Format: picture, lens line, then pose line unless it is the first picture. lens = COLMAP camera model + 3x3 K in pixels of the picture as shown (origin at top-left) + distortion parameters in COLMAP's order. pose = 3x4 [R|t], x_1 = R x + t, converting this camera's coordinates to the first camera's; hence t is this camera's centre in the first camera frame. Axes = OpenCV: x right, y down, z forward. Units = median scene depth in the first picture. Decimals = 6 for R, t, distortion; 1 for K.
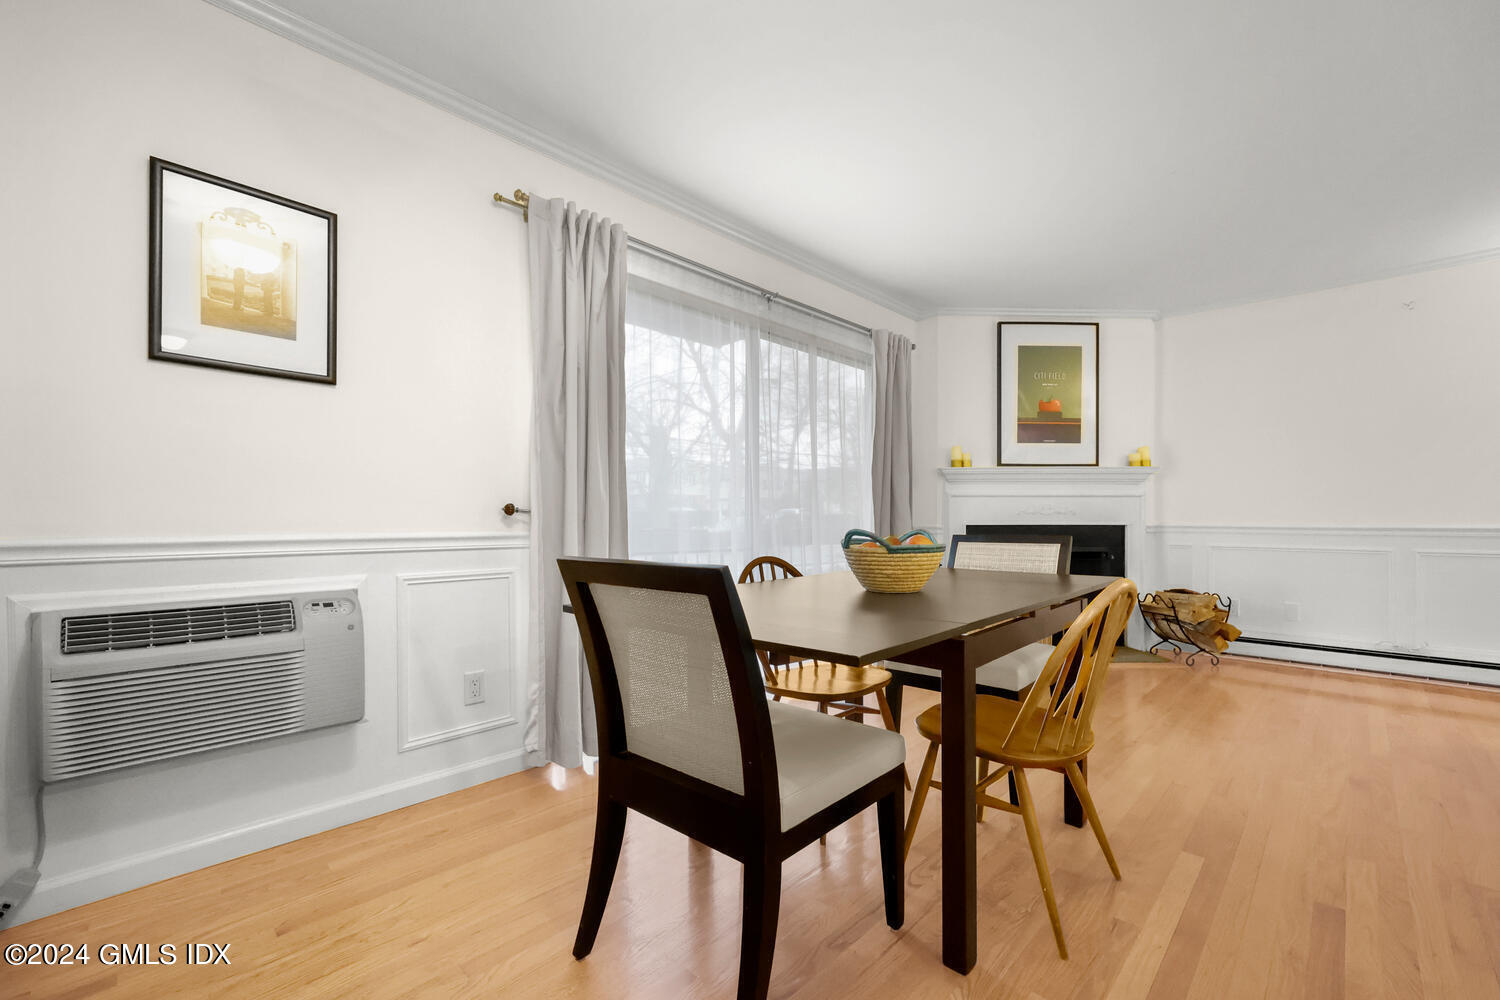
lens RADIAL K [[615.6, 0, 757.8], [0, 615.6, 510.1], [0, 0, 1]] dist [0.000547, 0.000273]
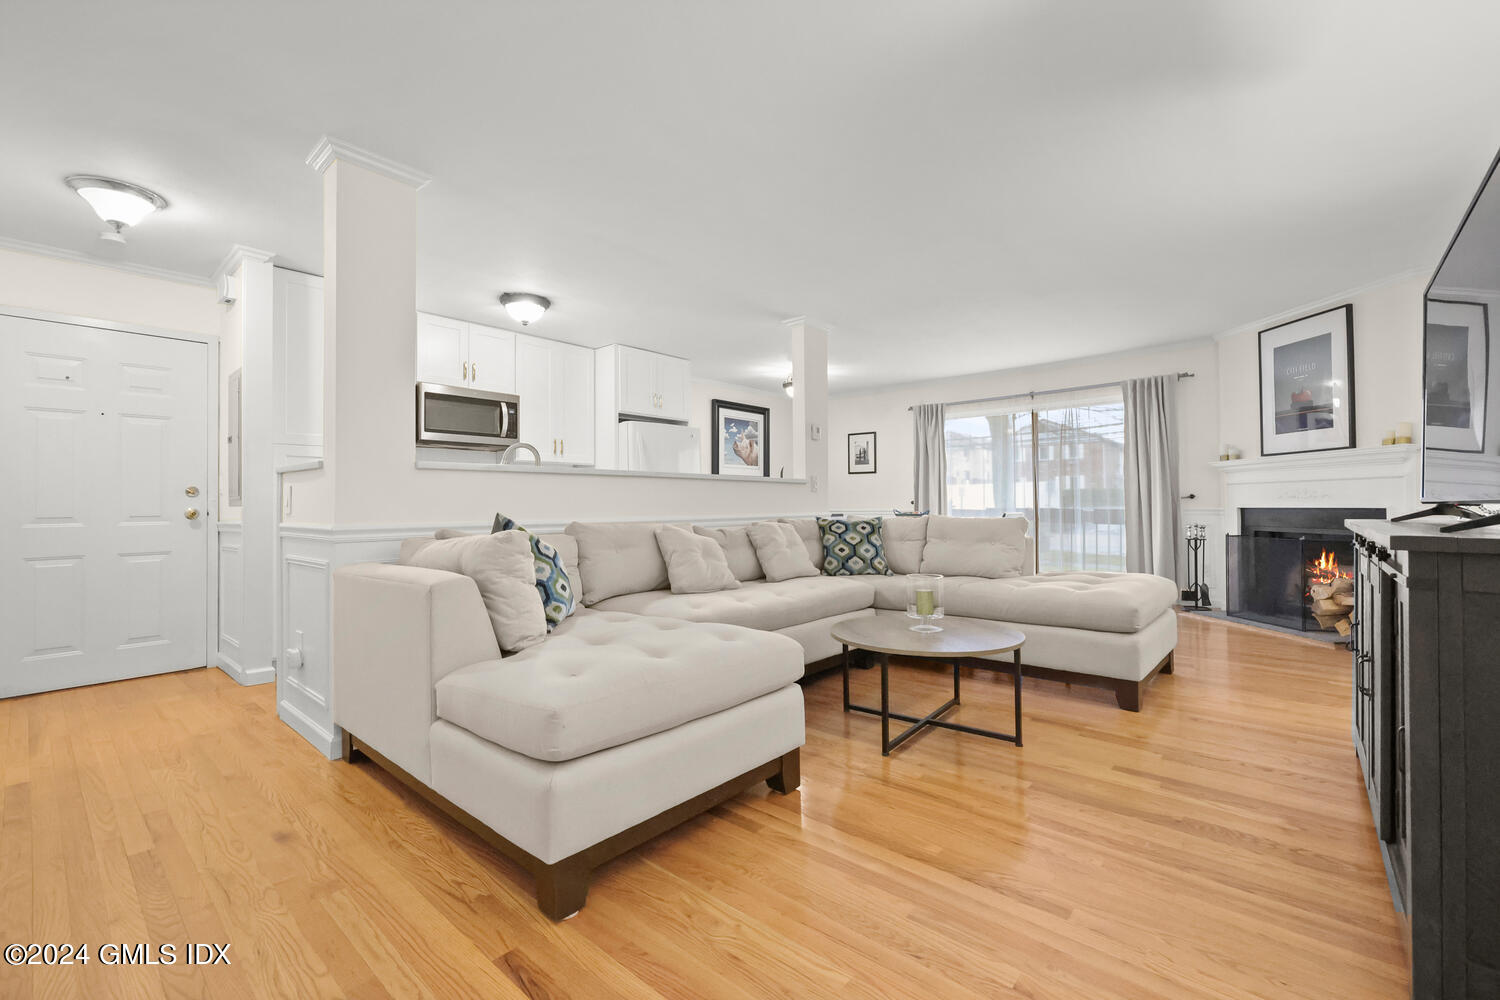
lens RADIAL K [[615.6, 0, 757.8], [0, 615.6, 510.1], [0, 0, 1]] dist [0.000547, 0.000273]
pose [[0.043318, 0.007118, -0.999036, 1.505117], [0.021596, 0.999734, 0.008059, -0.000911], [0.998828, -0.021925, 0.043152, 0.008267]]
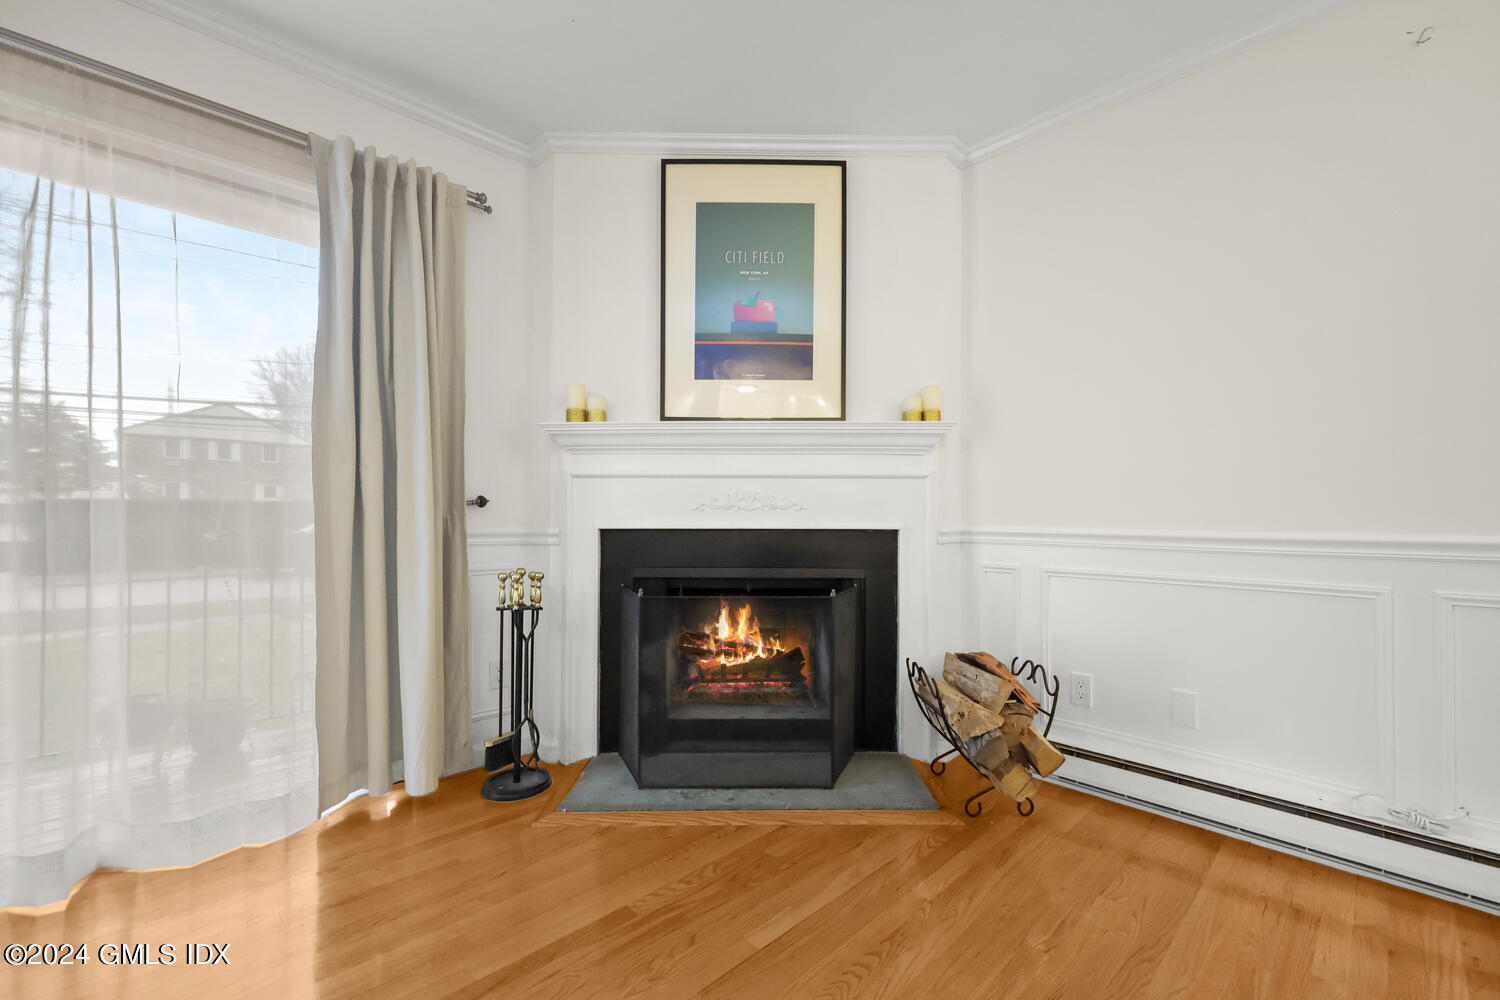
lens RADIAL K [[615.6, 0, 757.8], [0, 615.6, 510.1], [0, 0, 1]] dist [0.000547, 0.000273]
pose [[0.999621, 0.000934, -0.027521, 0.493630], [-0.001142, 0.999971, -0.007532, 0.011192], [0.027514, 0.007561, 0.999593, 0.456049]]
